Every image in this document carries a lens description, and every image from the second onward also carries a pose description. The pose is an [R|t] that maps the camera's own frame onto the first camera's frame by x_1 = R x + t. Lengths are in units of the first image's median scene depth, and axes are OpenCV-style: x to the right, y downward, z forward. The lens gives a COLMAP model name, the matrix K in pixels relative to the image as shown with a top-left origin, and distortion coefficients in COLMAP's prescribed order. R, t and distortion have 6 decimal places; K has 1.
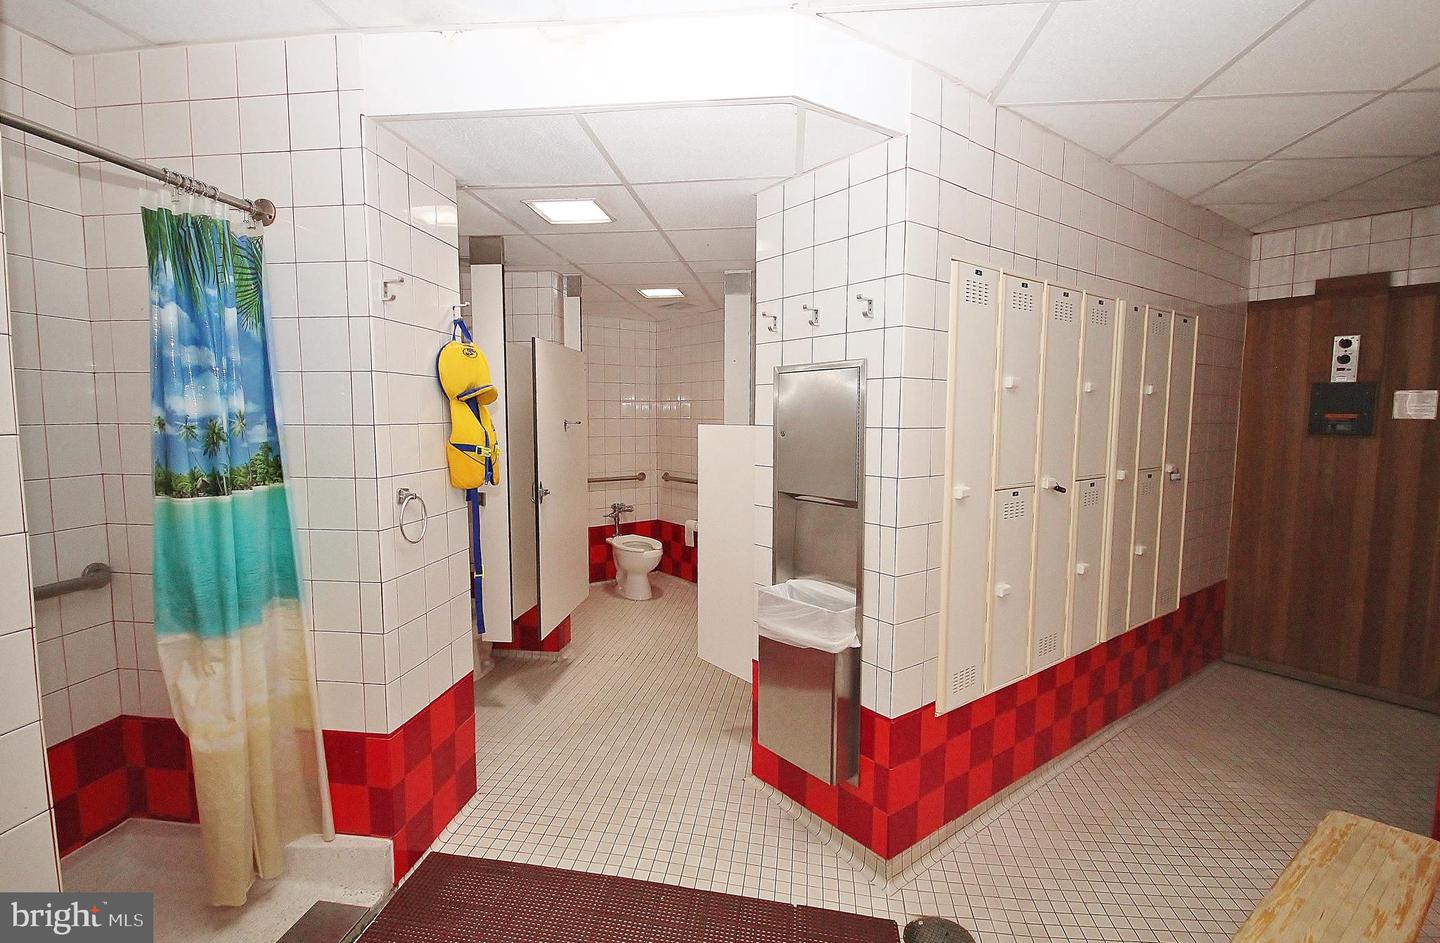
lens RADIAL K [[676.2, 0, 720.0], [0, 676.2, 471.5], [0, 0, 1]] dist [0.000126, -0.000683]
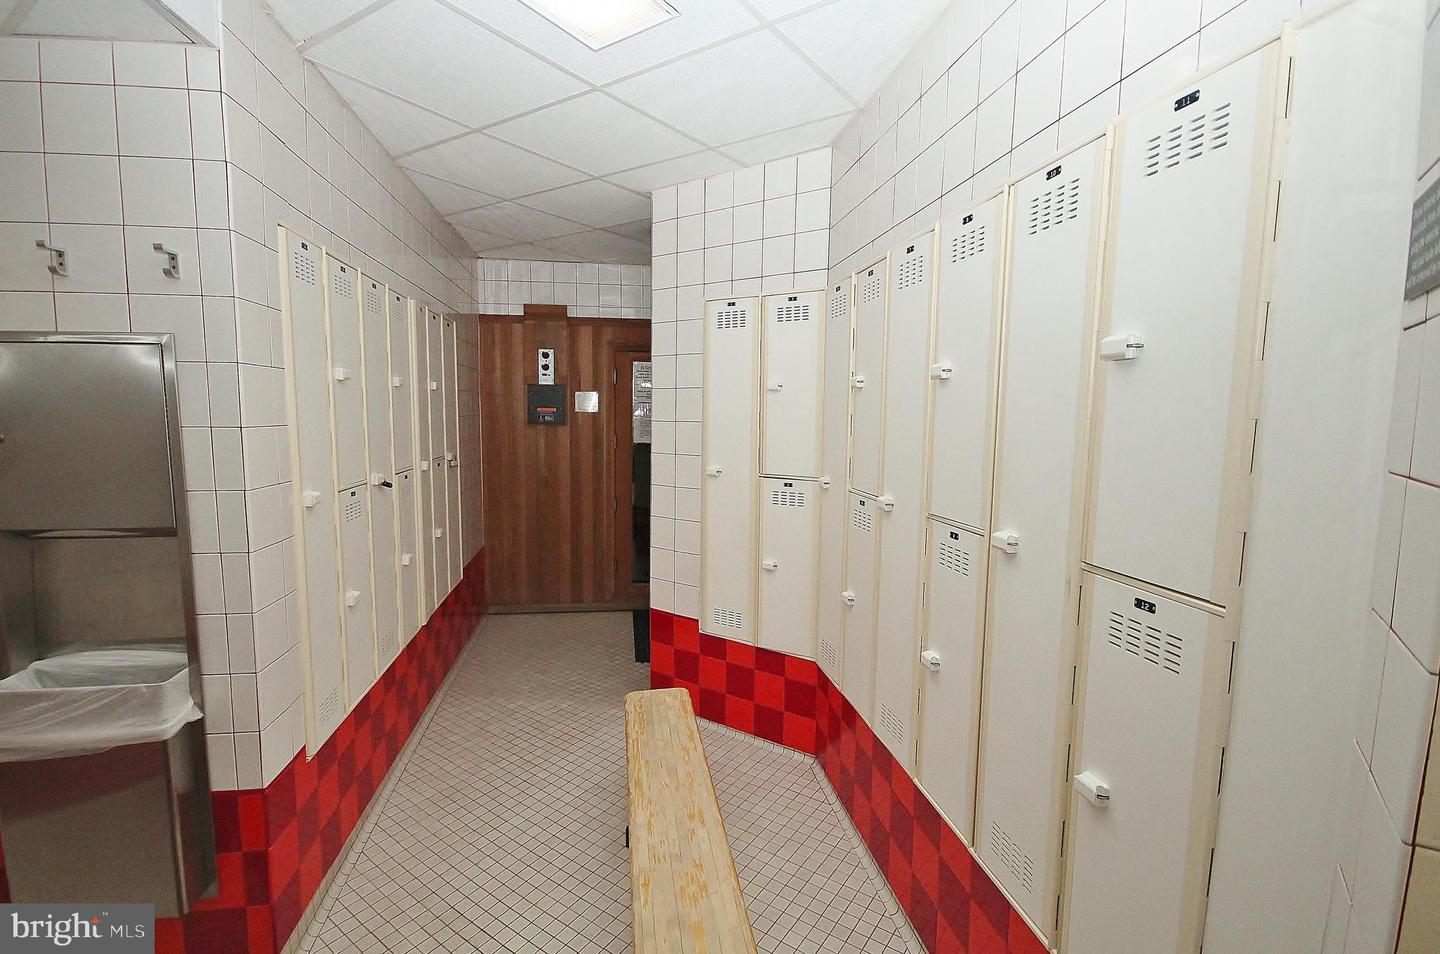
lens RADIAL K [[665.2, 0, 718.8], [0, 665.2, 478.5], [0, 0, 1]] dist [0.010248, -0.013333]
pose [[0.477211, -0.088135, 0.874358, -0.133823], [0.065639, 0.995754, 0.064546, -0.015267], [-0.876334, 0.026590, 0.480970, 0.120583]]
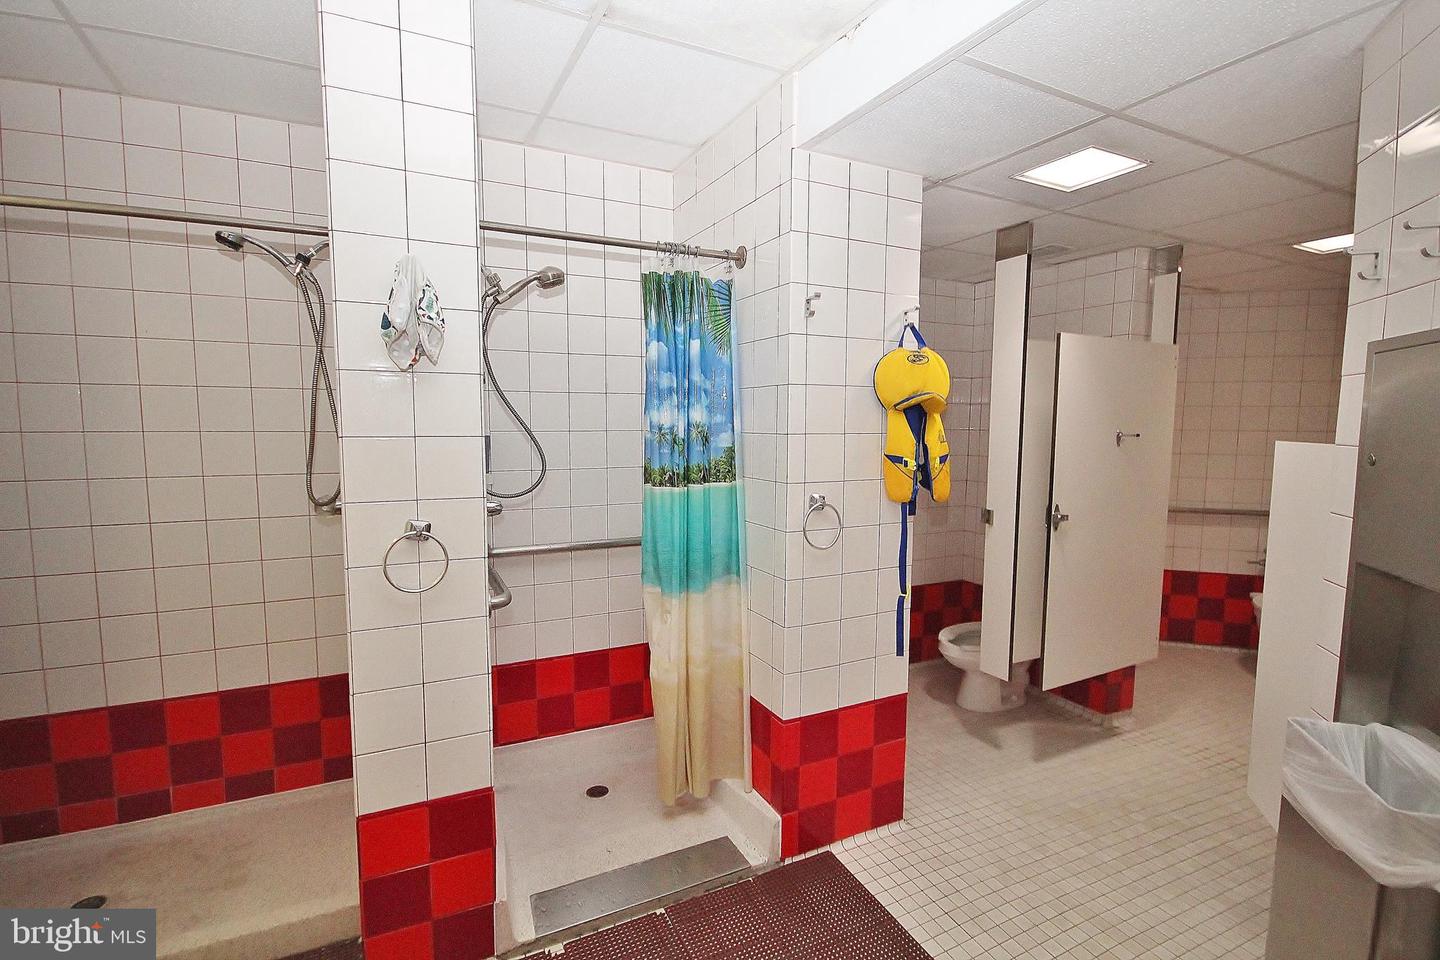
lens RADIAL K [[665.2, 0, 718.8], [0, 665.2, 481.5], [0, 0, 1]] dist [0.010248, -0.013333]
pose [[0.551345, 0.073116, -0.831067, 0.271379], [-0.071931, 0.996609, 0.039959, -0.023414], [0.831171, 0.037748, 0.554734, 0.269468]]
